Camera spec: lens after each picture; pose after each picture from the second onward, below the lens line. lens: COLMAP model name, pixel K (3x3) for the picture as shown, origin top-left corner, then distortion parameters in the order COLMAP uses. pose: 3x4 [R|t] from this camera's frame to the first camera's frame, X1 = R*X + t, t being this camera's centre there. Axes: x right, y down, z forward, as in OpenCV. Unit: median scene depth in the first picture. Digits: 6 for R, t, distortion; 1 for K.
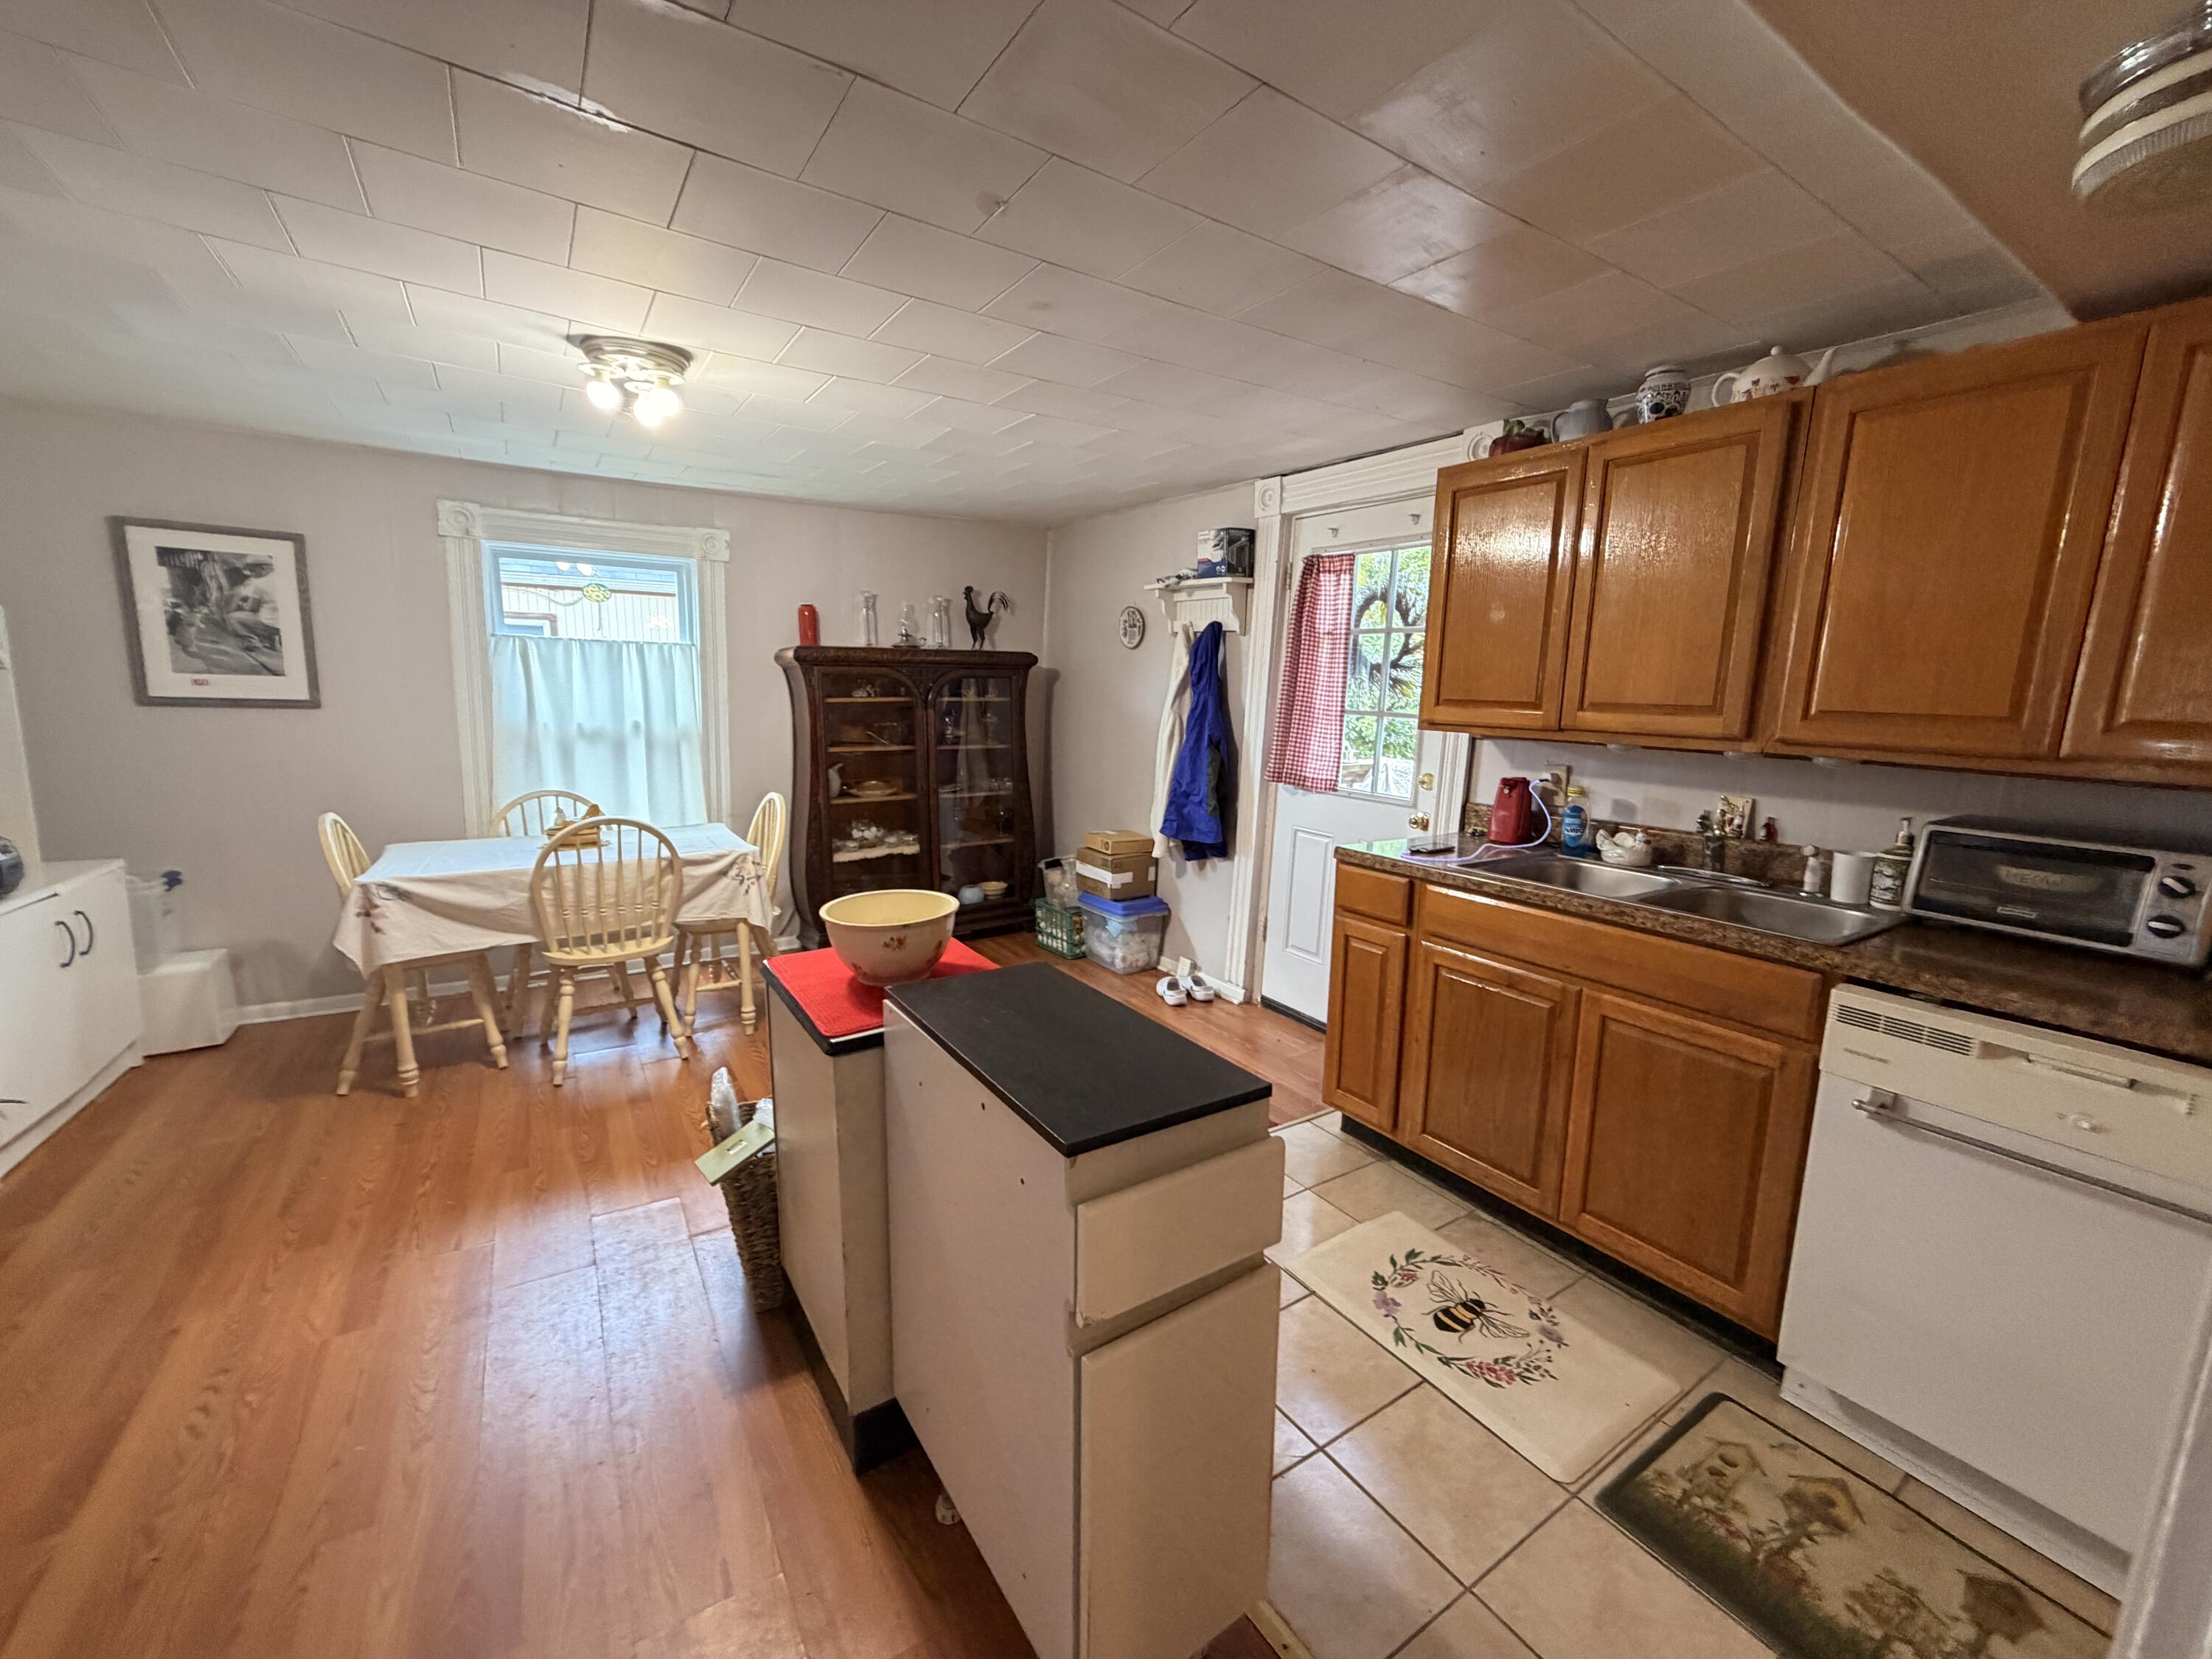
lens RADIAL K [[886.0, 0, 1097.2], [0, 886.0, 830.7], [0, 0, 1]] dist [0.000945, 0.000967]
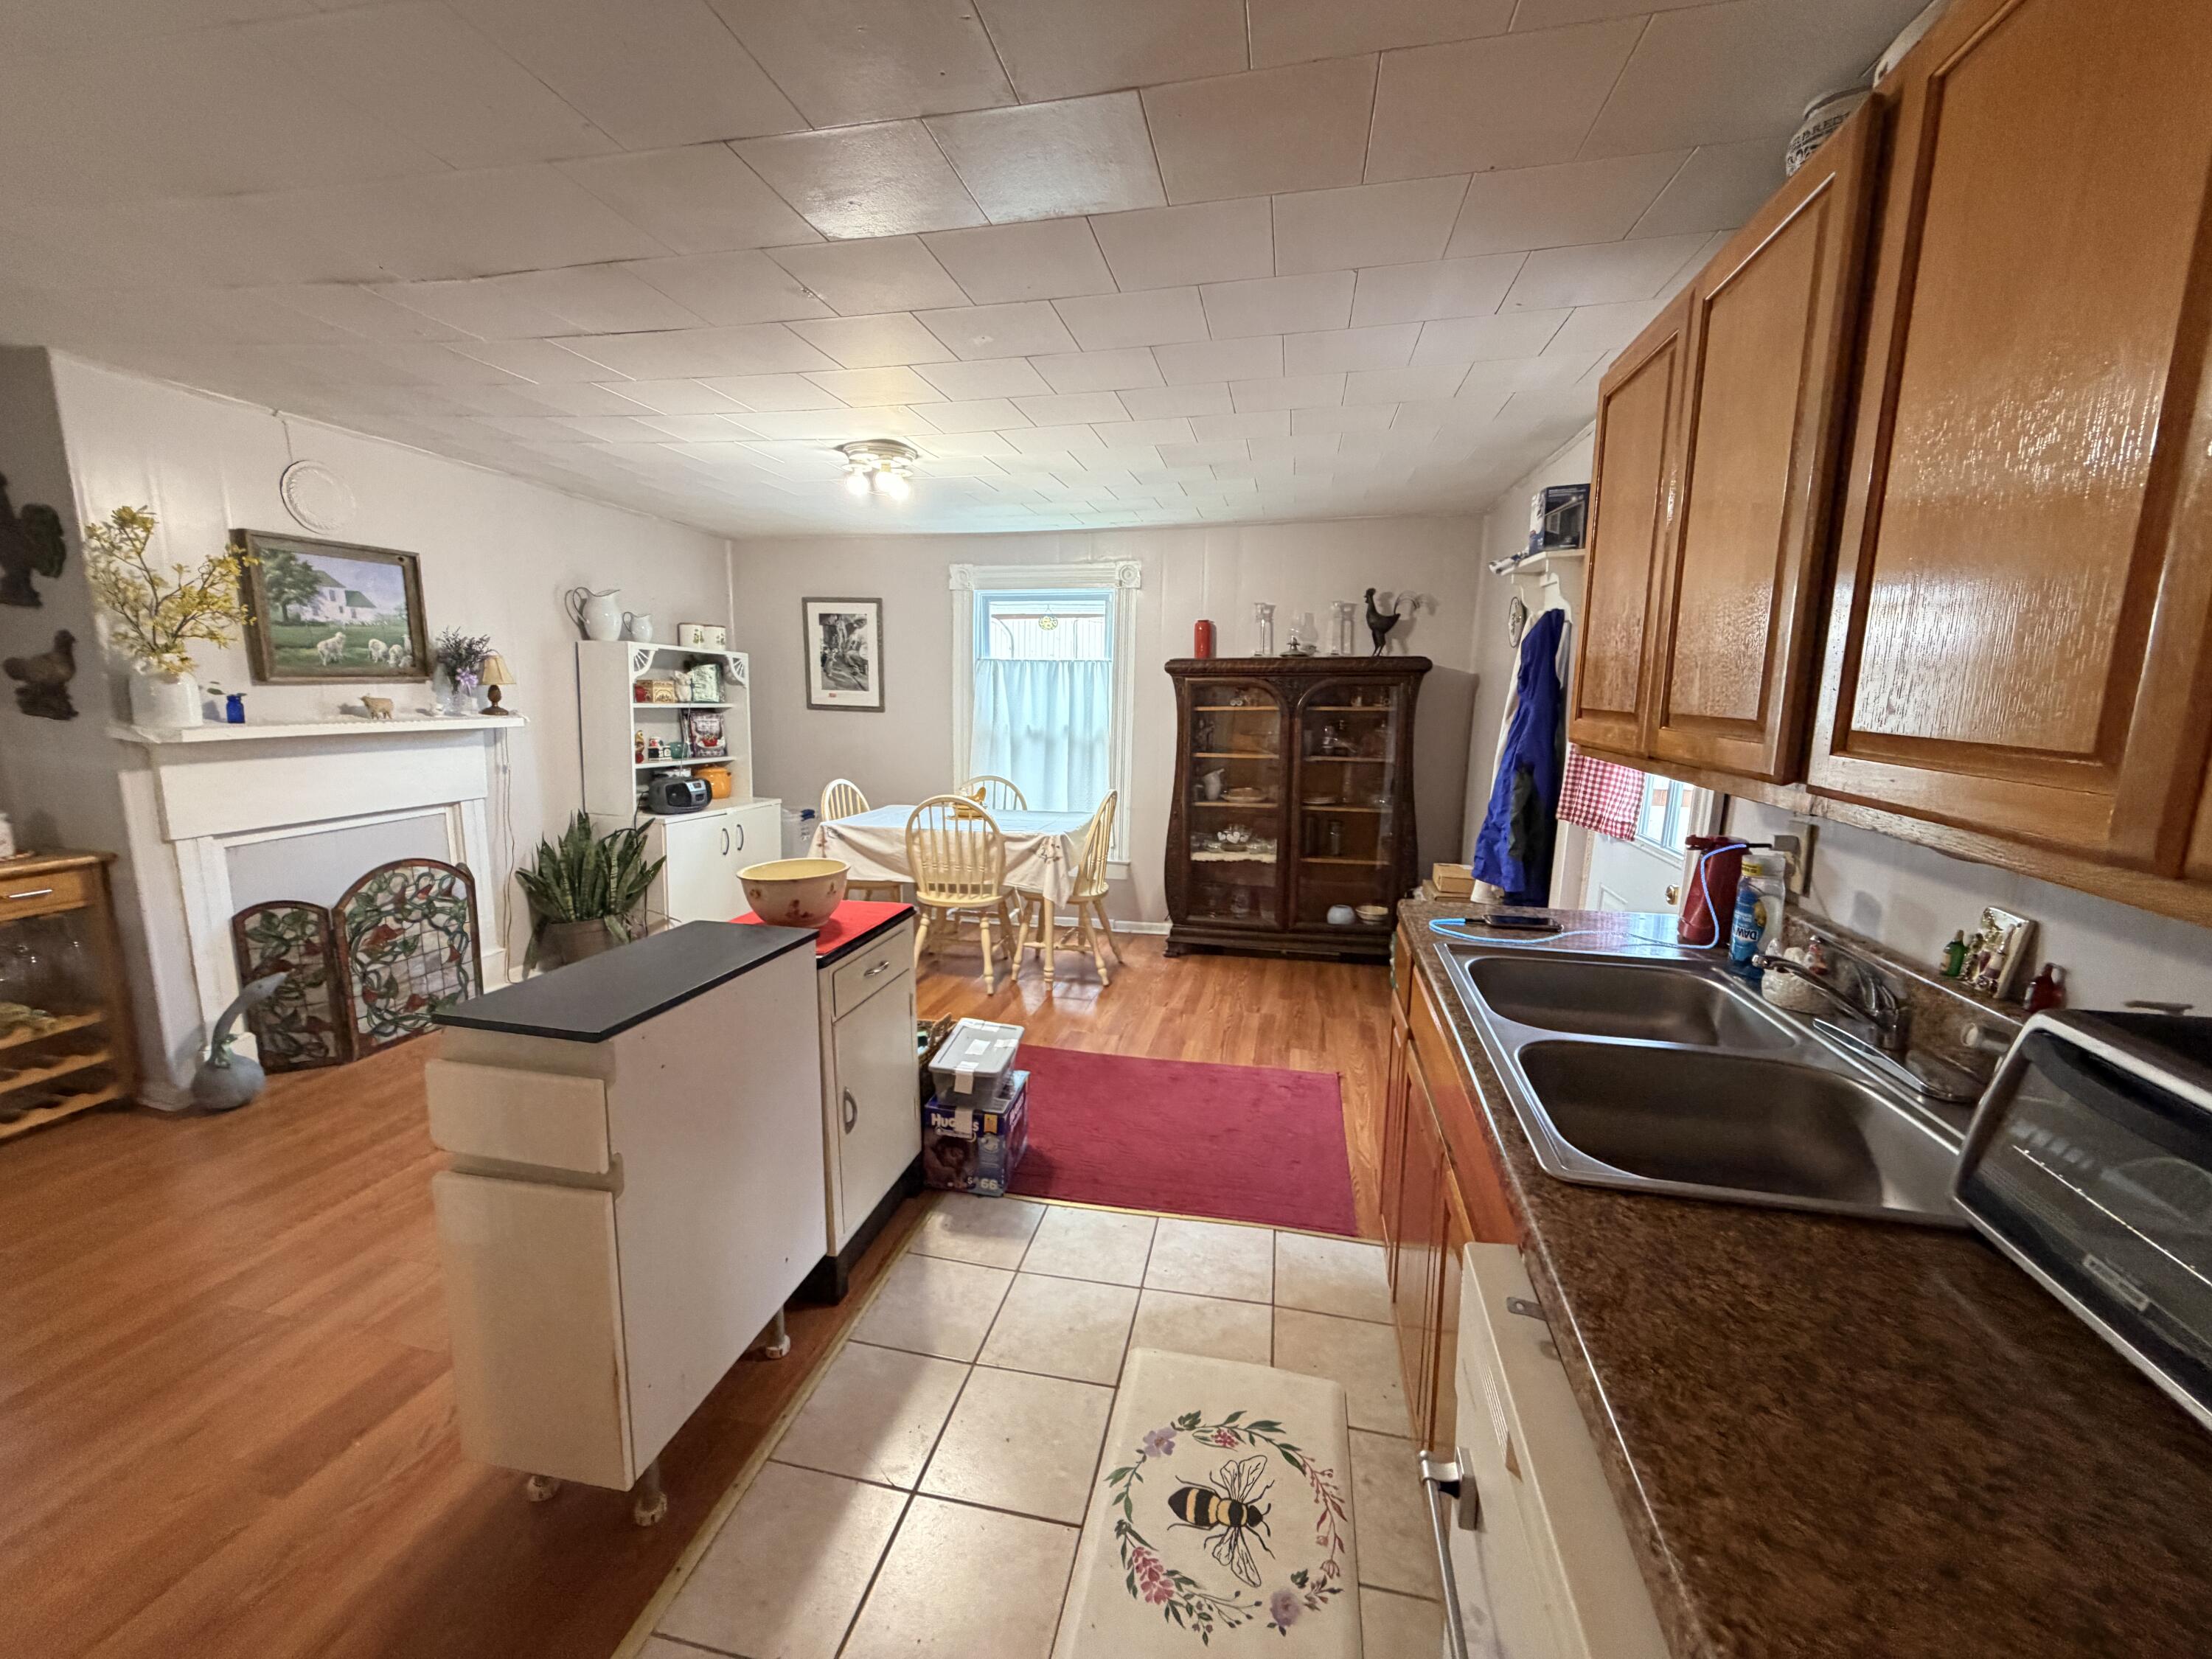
lens RADIAL K [[886.0, 0, 1097.9], [0, 886.0, 829.3], [0, 0, 1]] dist [0.000945, 0.000967]
pose [[0.700665, 0.101225, -0.706273, 0.482337], [-0.110788, 0.993314, 0.032456, -0.029976], [0.704836, 0.055505, 0.707195, 0.208379]]
